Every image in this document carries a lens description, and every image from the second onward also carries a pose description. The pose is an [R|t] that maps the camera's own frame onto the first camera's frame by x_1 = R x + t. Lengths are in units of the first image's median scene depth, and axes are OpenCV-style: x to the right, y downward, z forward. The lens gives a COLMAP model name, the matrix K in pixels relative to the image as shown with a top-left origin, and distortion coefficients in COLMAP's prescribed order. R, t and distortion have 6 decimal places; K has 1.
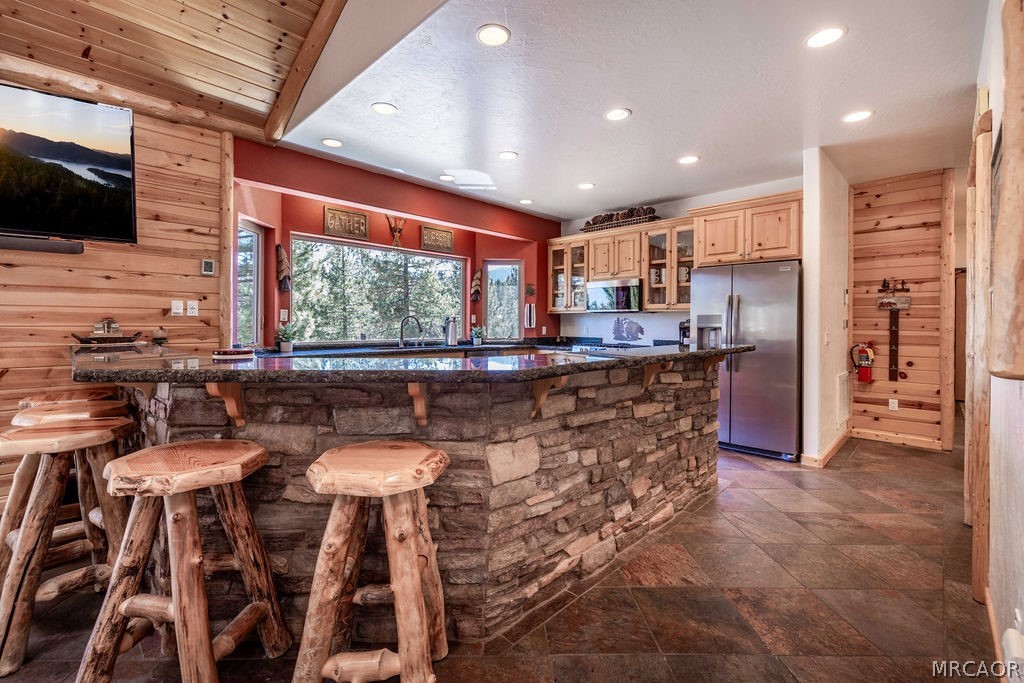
lens RADIAL K [[441.1, 0, 507.1], [0, 441.1, 332.8], [0, 0, 1]] dist [-0.002122, -0.000207]
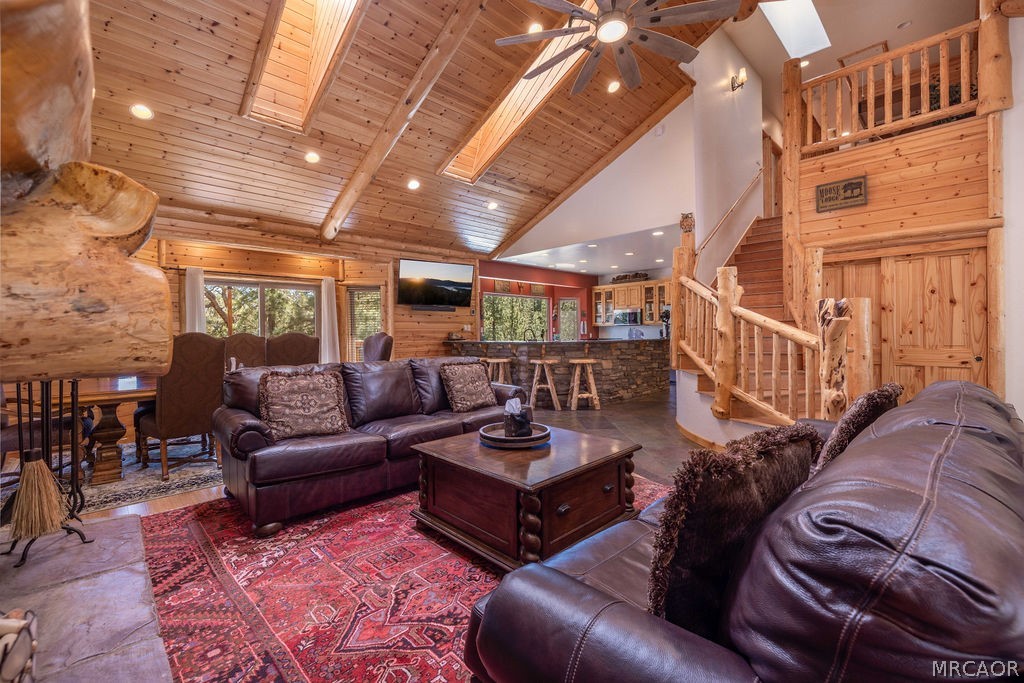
lens RADIAL K [[441.1, 0, 517.0], [0, 441.1, 340.5], [0, 0, 1]] dist [-0.002122, -0.000207]
pose [[0.999829, -0.018452, -0.001441, -0.252083], [0.018445, 0.999820, -0.004544, 0.021177], [0.001525, 0.004517, 0.999989, -0.965523]]
